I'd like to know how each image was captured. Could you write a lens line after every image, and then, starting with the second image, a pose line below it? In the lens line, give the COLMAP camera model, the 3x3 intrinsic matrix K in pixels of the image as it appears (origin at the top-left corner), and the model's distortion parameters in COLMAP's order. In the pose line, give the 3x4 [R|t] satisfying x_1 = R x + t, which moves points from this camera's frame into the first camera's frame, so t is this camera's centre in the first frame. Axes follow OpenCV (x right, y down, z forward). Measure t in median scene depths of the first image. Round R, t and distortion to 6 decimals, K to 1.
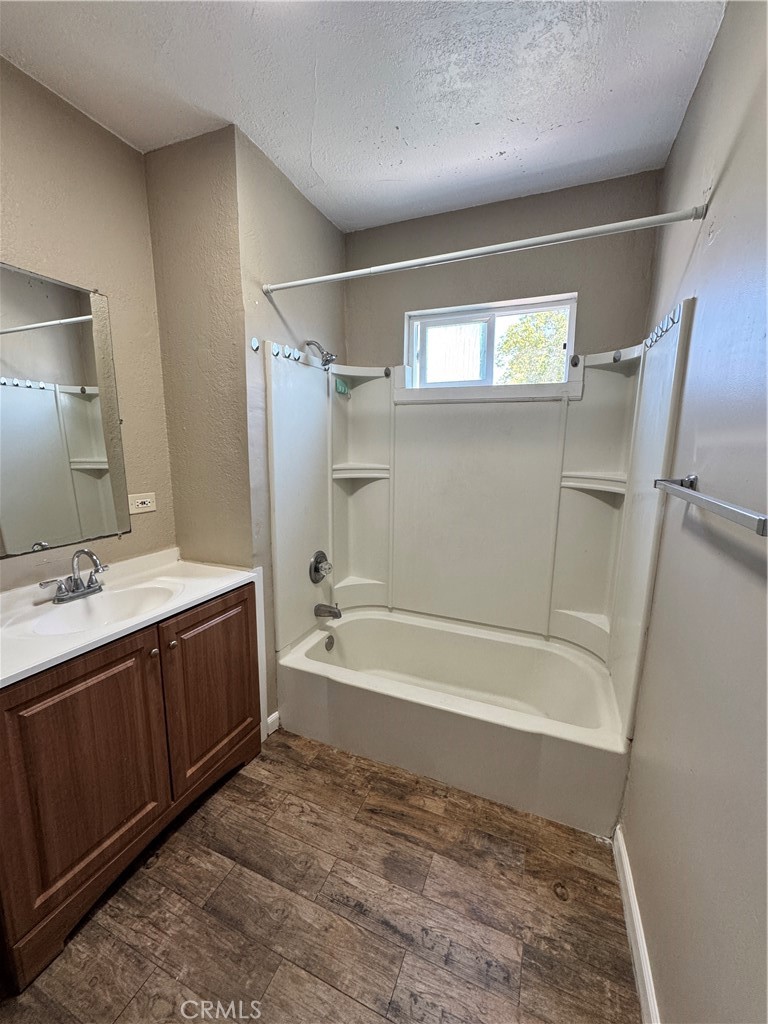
lens RADIAL K [[409.2, 0, 386.5], [0, 409.2, 514.6], [0, 0, 1]] dist [-0.000837, 0.000979]
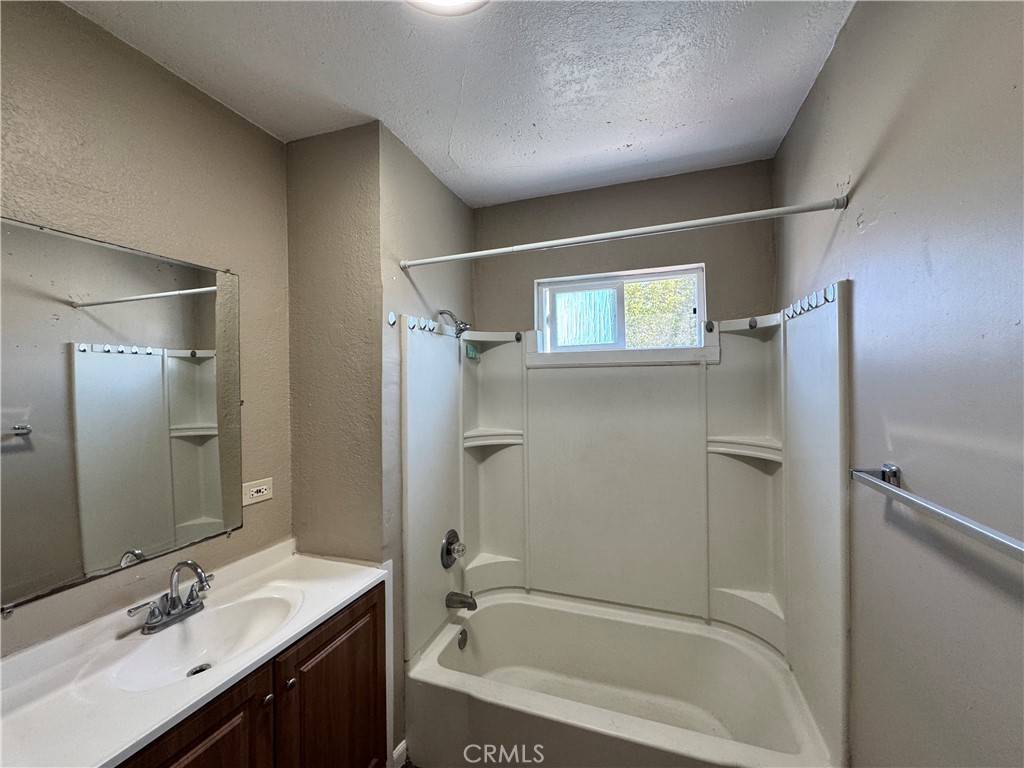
lens RADIAL K [[409.2, 0, 511.3], [0, 409.2, 383.0], [0, 0, 1]] dist [-0.000837, 0.000979]
pose [[0.998389, -0.023164, 0.051798, -0.084668], [0.031748, 0.984657, -0.171587, -0.084683], [-0.047029, 0.172955, 0.983806, 0.059224]]
